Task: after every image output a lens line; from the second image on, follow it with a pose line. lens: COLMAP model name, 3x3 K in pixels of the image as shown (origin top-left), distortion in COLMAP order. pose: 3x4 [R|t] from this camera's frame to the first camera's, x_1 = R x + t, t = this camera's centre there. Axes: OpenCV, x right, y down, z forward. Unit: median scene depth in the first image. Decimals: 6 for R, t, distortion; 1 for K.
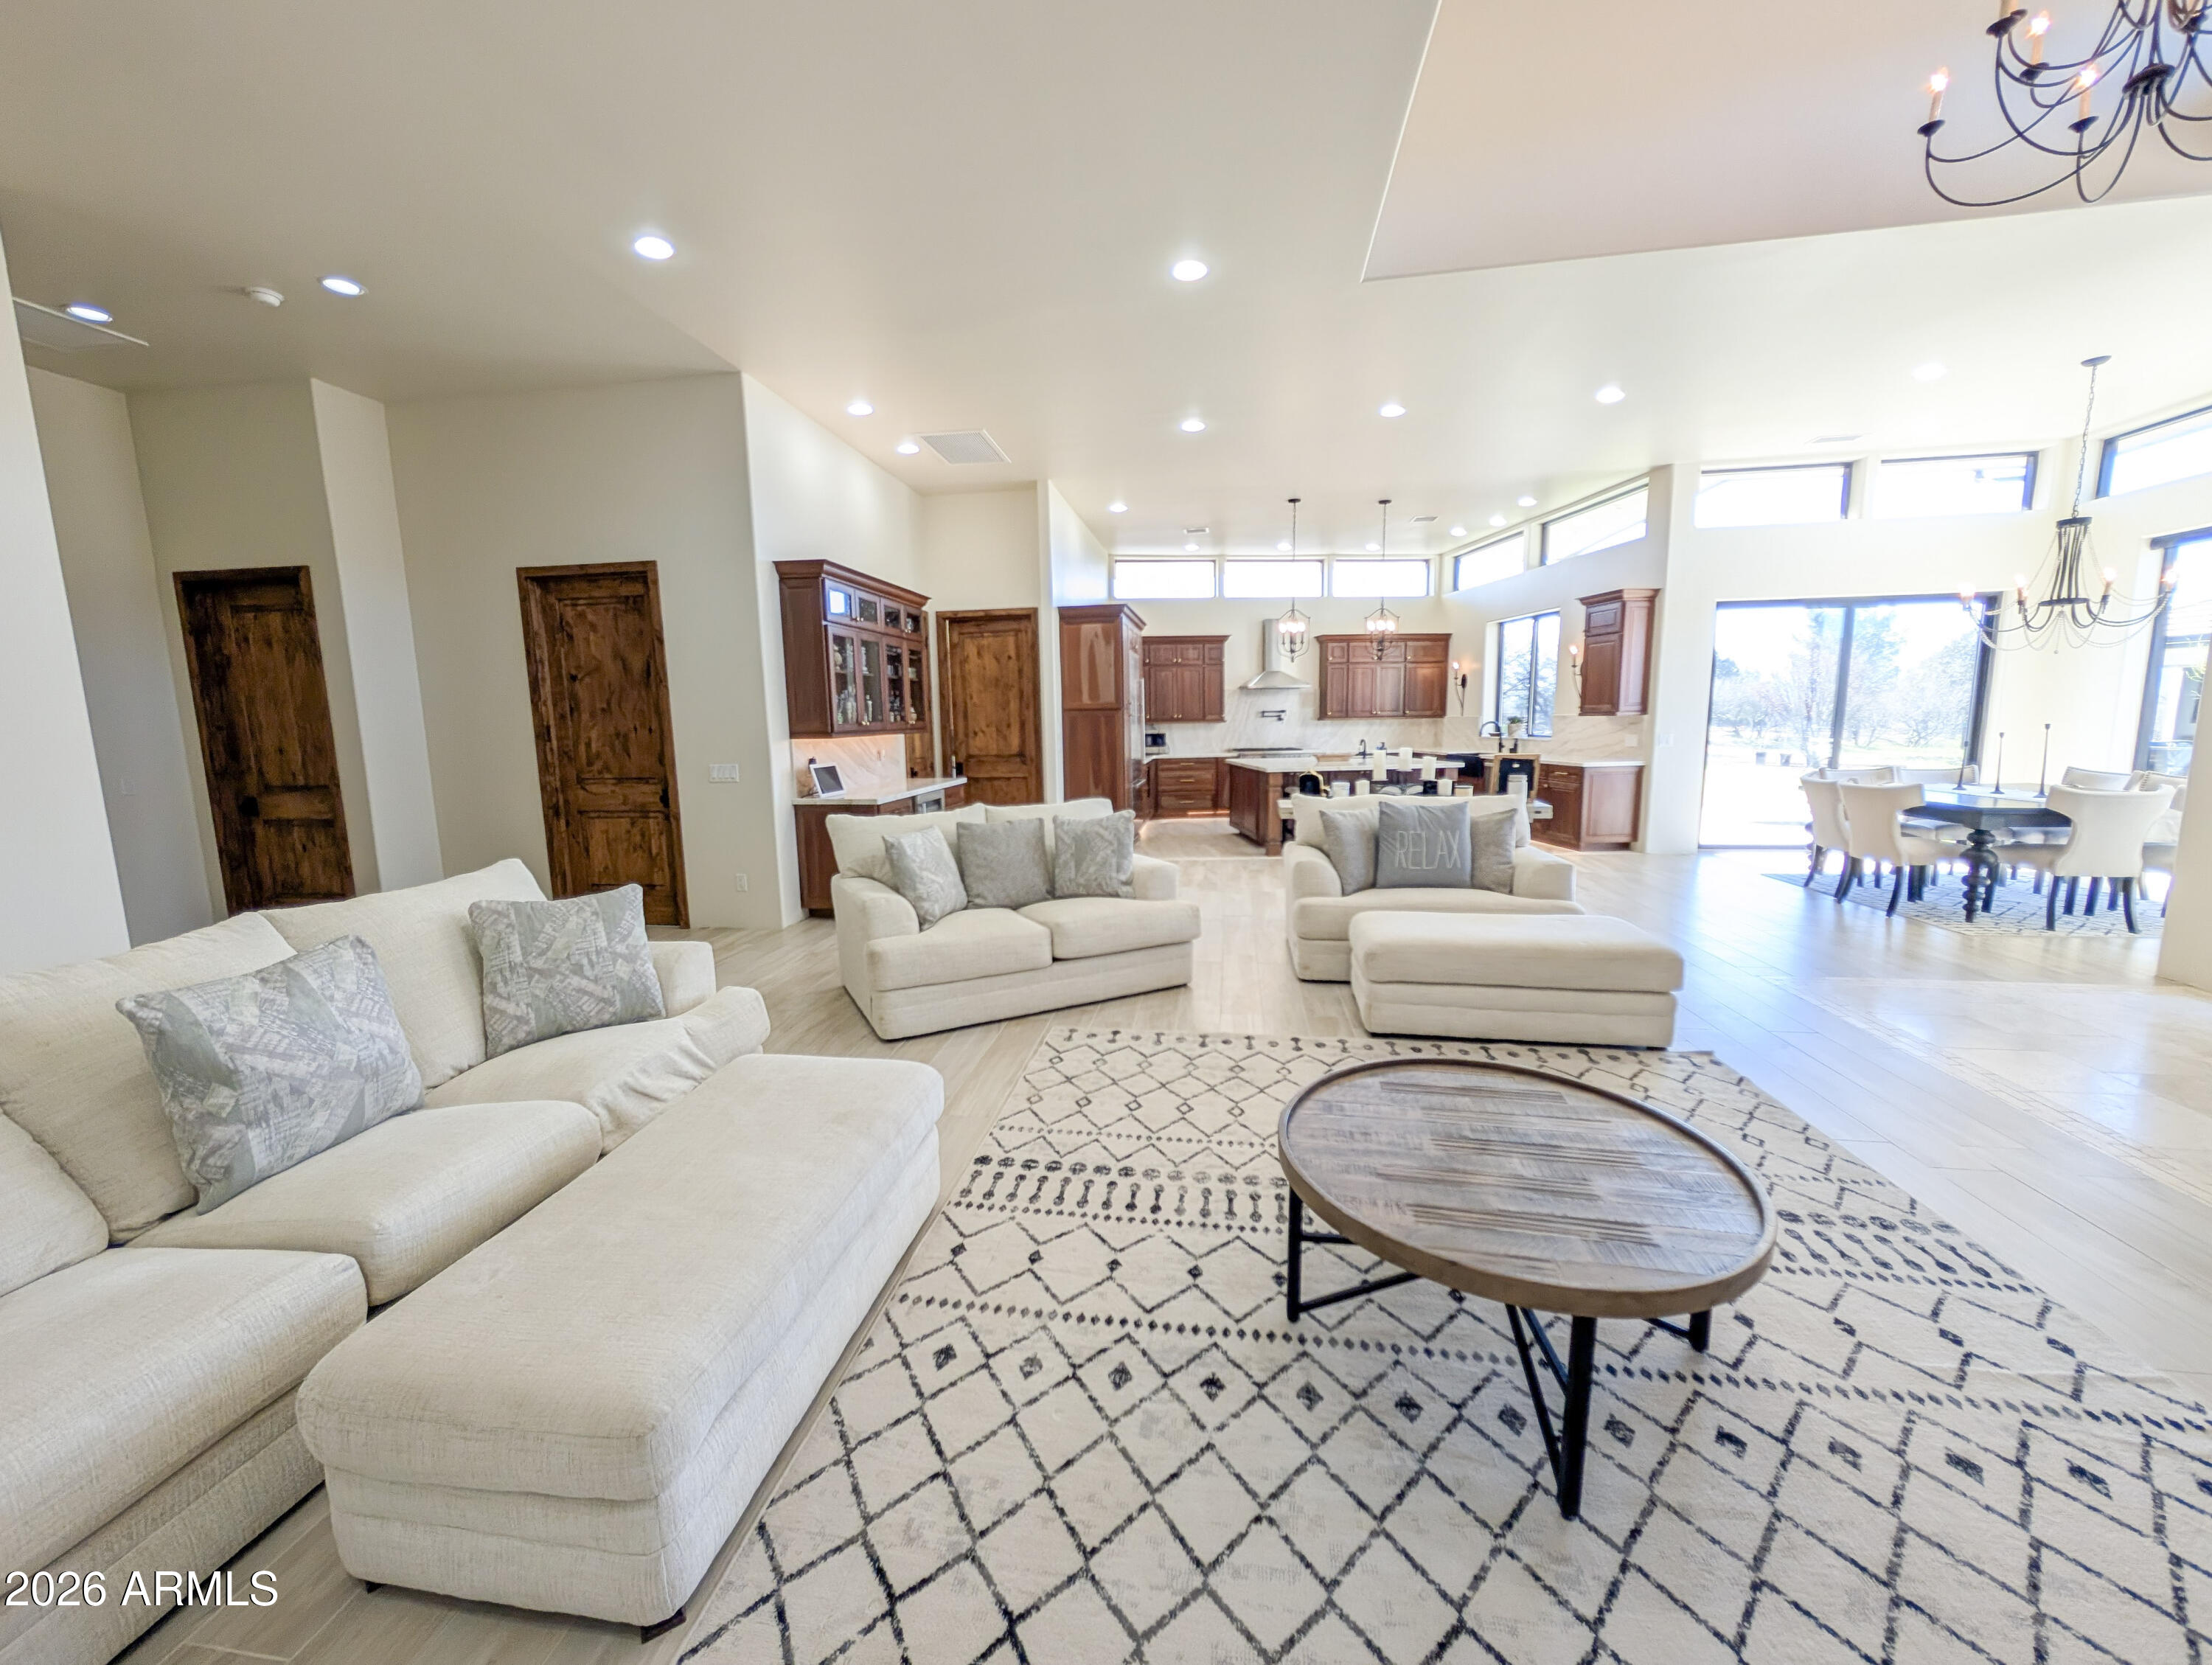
lens RADIAL K [[834.1, 0, 1104.8], [0, 834.1, 832.9], [0, 0, 1]] dist [0.000994, 0.000044]
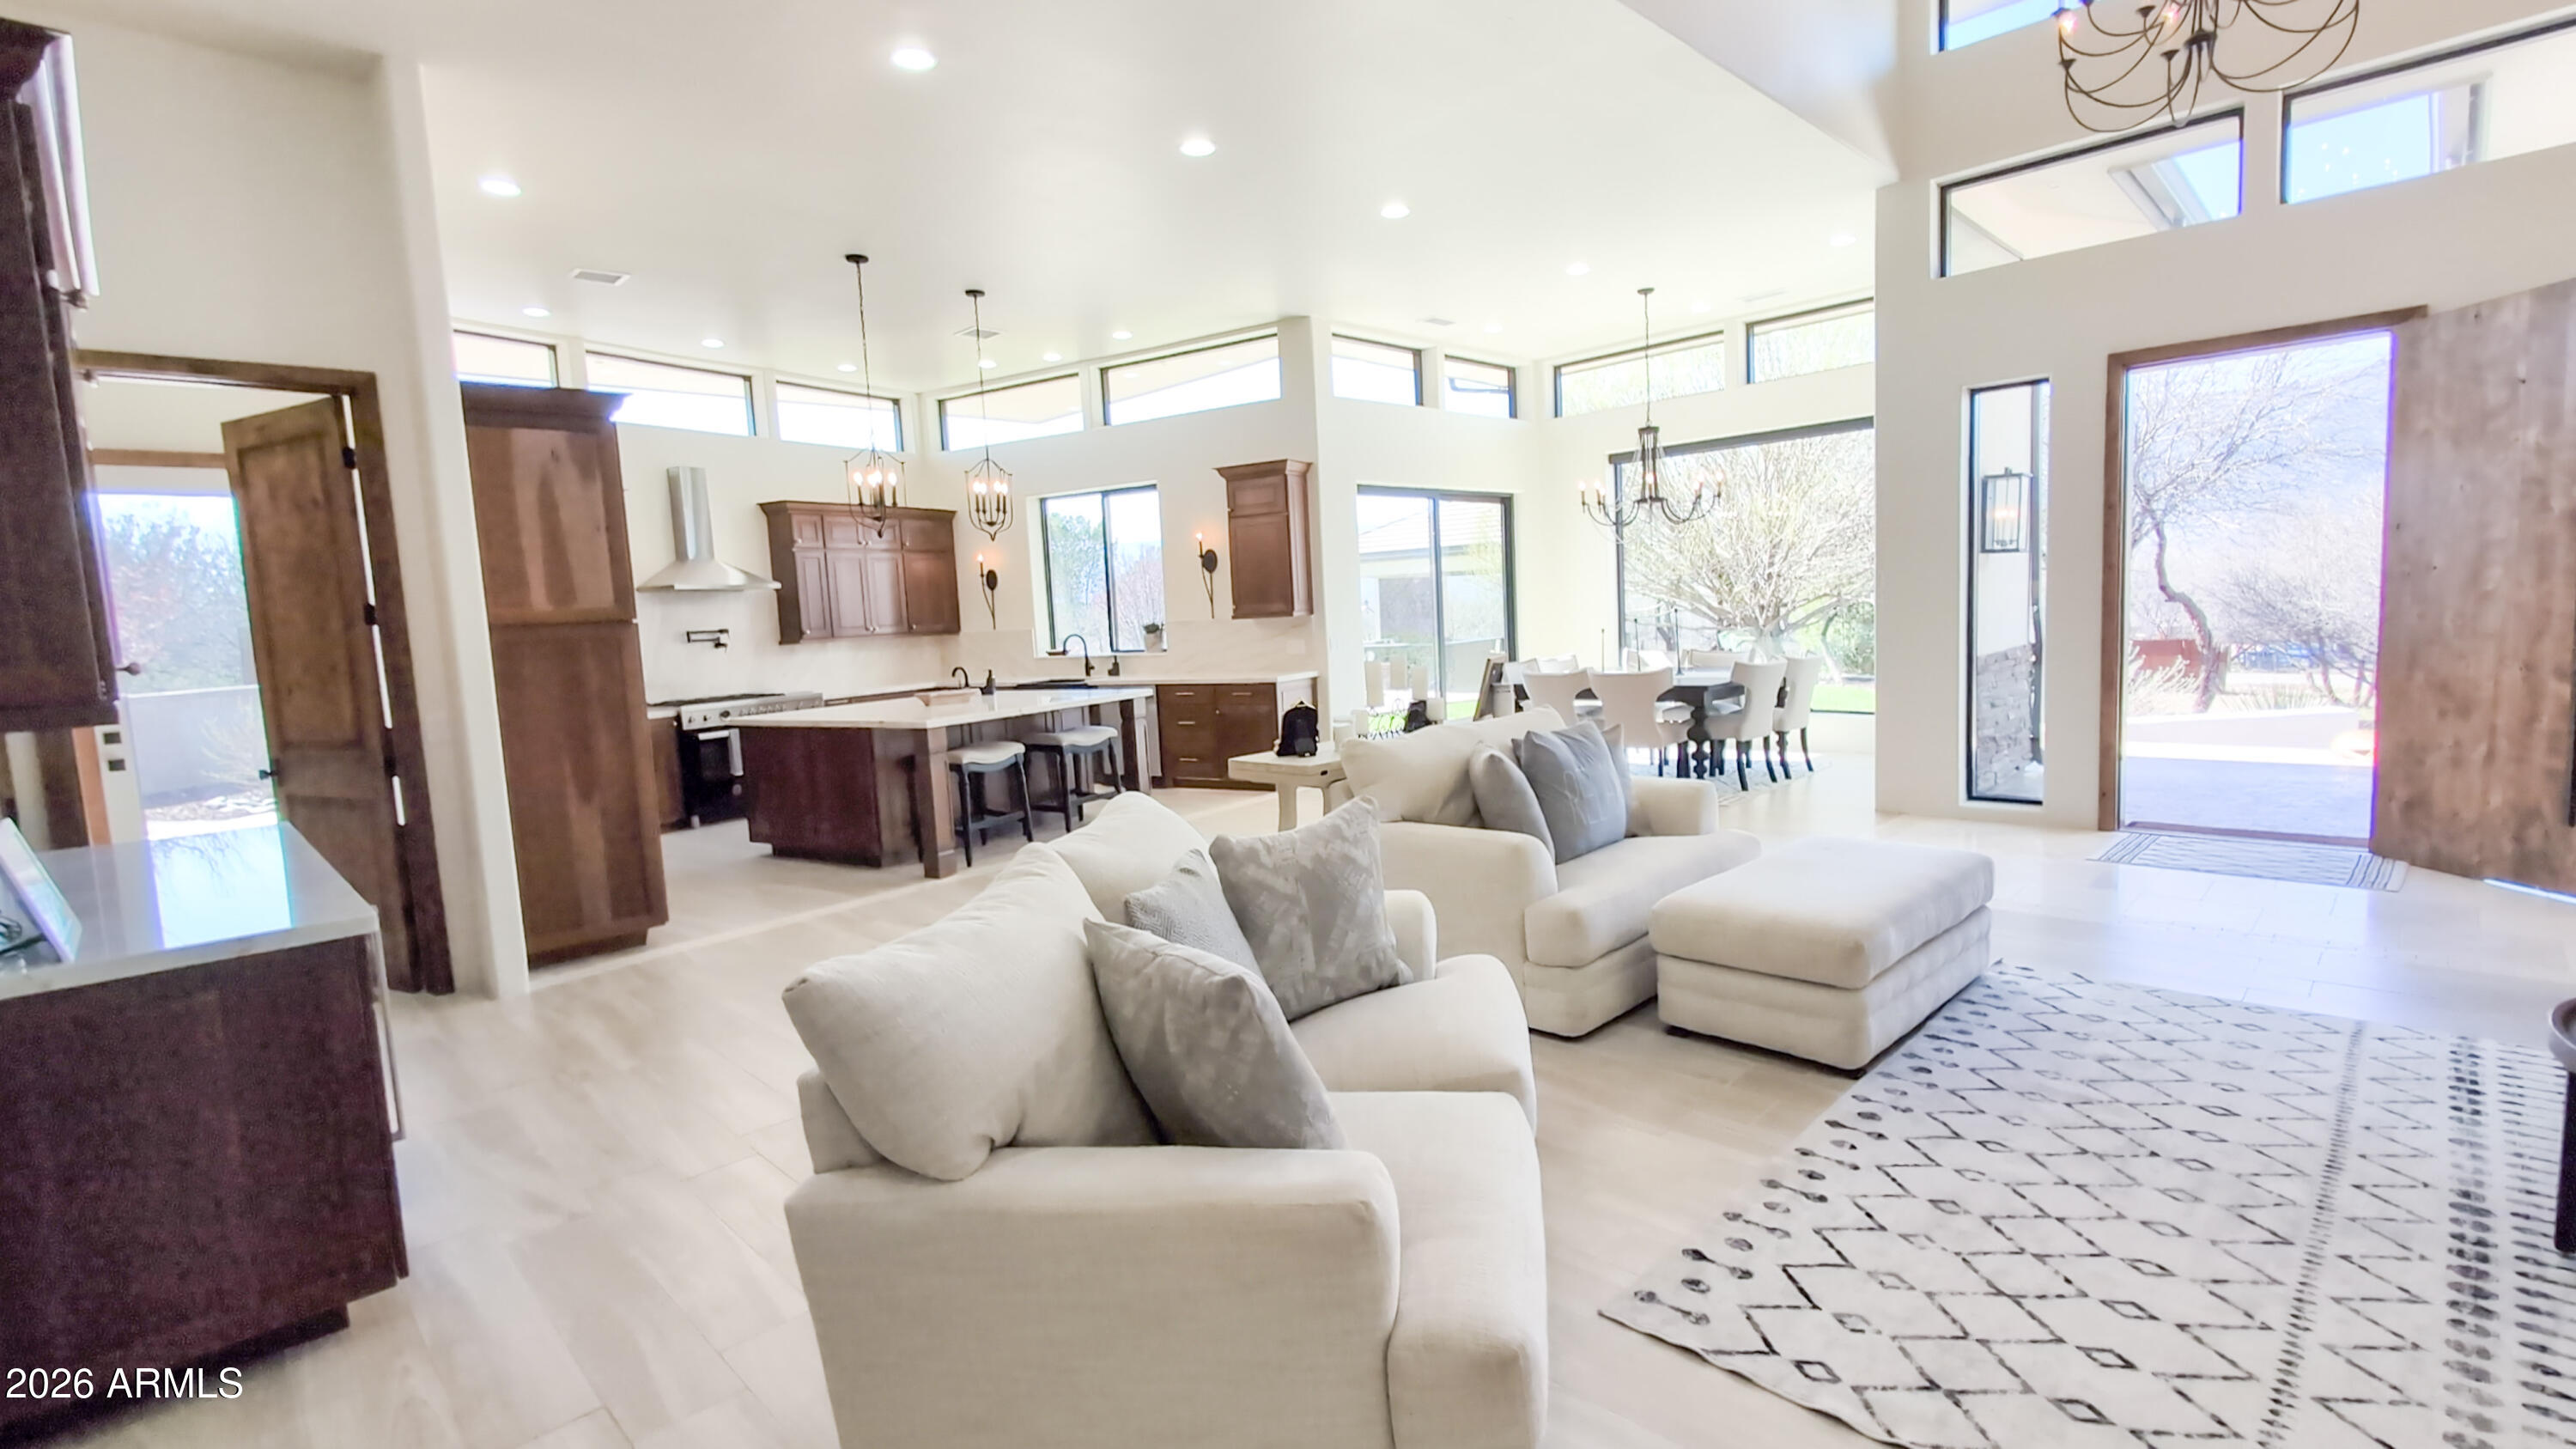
lens RADIAL K [[1157.4, 0, 1283.3], [0, 1157.4, 724.3], [0, 0, 1]] dist [-0.000105, -0.000102]
pose [[0.594422, -0.092360, 0.798831, -0.300710], [0.150809, 0.988561, 0.002077, -0.044227], [-0.789885, 0.119236, 0.601551, 0.371123]]
